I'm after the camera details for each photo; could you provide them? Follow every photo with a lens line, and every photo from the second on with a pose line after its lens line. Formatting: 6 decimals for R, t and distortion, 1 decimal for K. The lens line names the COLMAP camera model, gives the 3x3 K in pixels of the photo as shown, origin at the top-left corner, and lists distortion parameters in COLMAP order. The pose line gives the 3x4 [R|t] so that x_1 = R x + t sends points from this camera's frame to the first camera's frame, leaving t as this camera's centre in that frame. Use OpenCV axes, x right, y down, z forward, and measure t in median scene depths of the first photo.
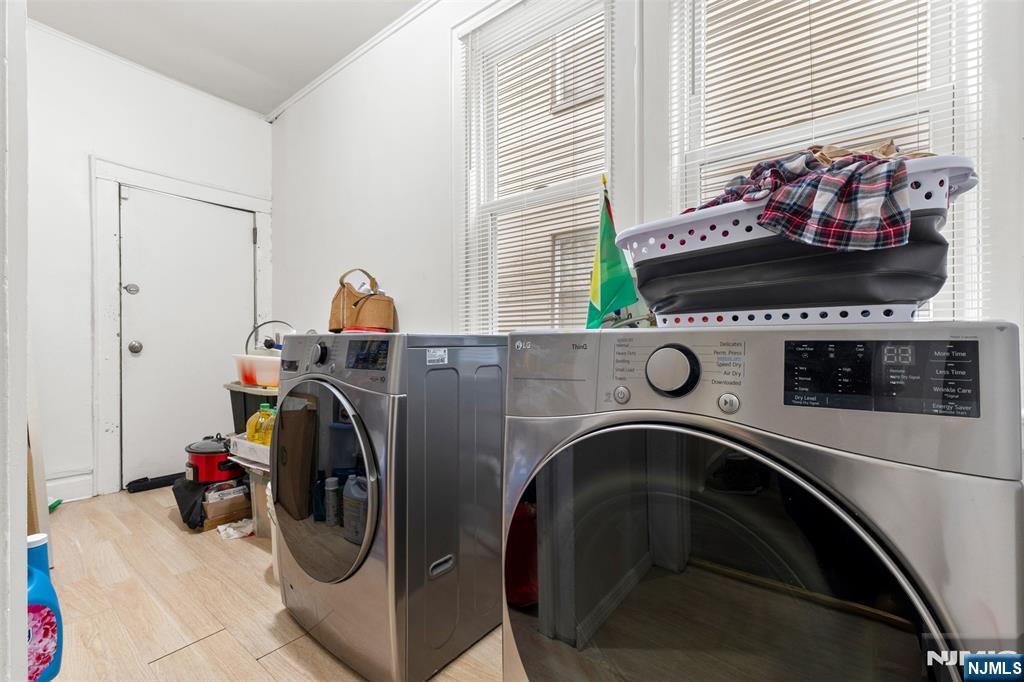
lens RADIAL K [[439.1, 0, 511.5], [0, 439.1, 339.2], [0, 0, 1]] dist [0.009550, -0.000076]
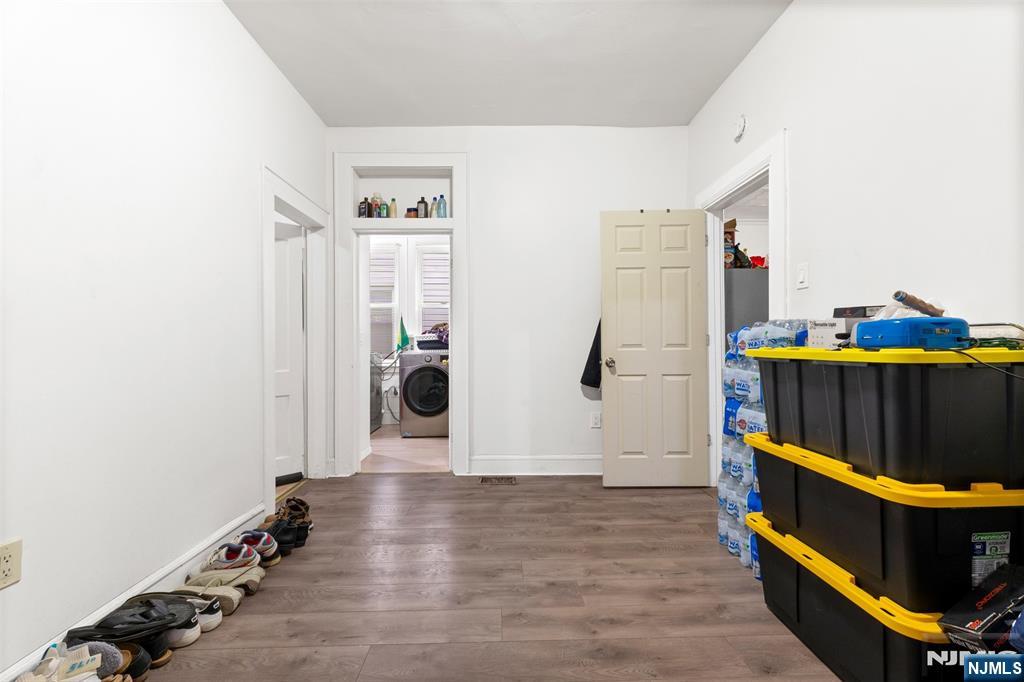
lens RADIAL K [[439.1, 0, 512.6], [0, 439.1, 342.0], [0, 0, 1]] dist [0.009550, -0.000076]
pose [[0.781718, 0.006995, 0.623593, -3.821068], [0.004274, 0.999854, -0.016572, -0.116794], [-0.623617, 0.015620, 0.781574, -6.973095]]
